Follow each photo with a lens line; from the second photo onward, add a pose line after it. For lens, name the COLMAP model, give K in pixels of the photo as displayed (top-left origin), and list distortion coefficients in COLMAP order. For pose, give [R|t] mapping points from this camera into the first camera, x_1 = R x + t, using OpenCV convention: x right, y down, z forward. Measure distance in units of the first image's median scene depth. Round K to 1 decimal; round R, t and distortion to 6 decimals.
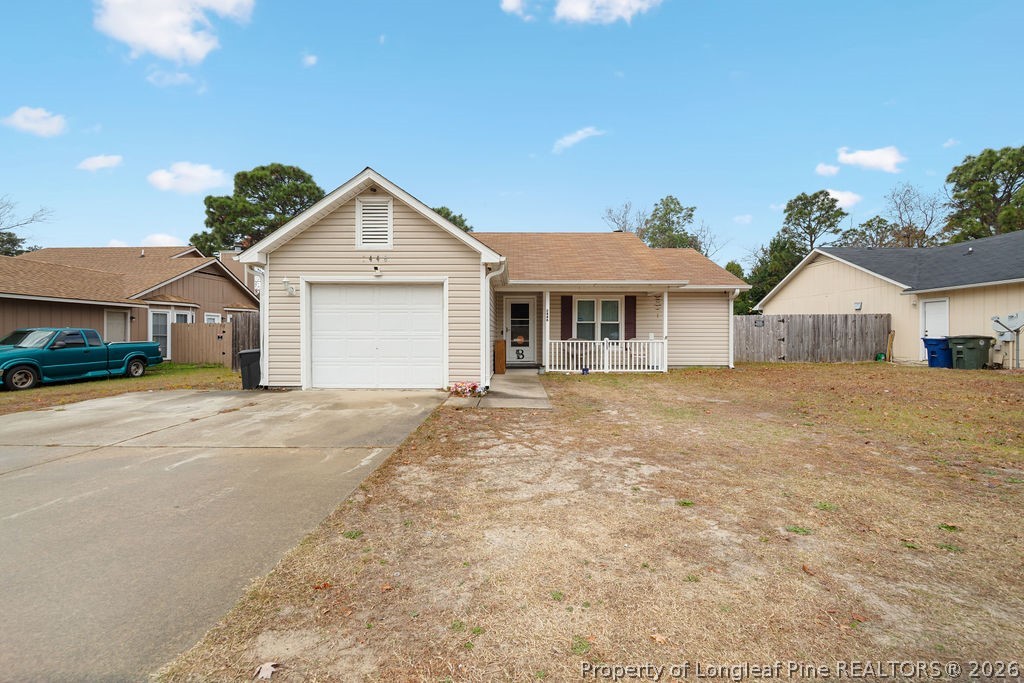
lens RADIAL K [[416.1, 0, 507.6], [0, 416.1, 338.4], [0, 0, 1]] dist [-0.000499, -0.004183]
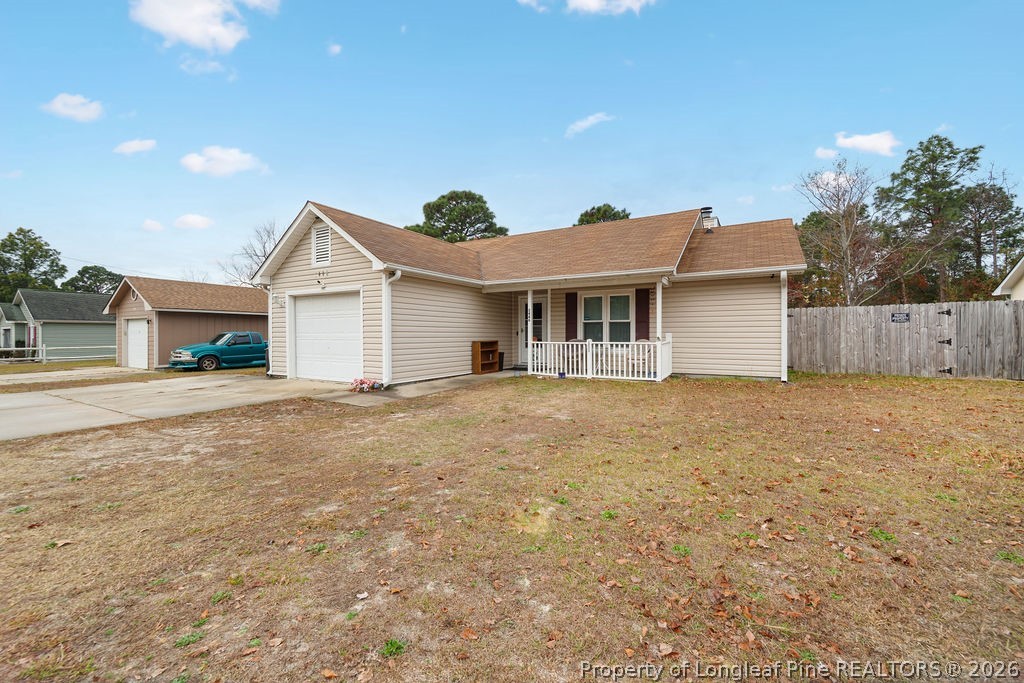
lens RADIAL K [[416.1, 0, 505.3], [0, 416.1, 338.9], [0, 0, 1]] dist [-0.000499, -0.004183]
pose [[0.865995, 0.001364, -0.500050, 0.475037], [-0.000784, 0.999999, 0.001369, -0.002282], [0.500051, -0.000794, 0.865995, 0.134158]]
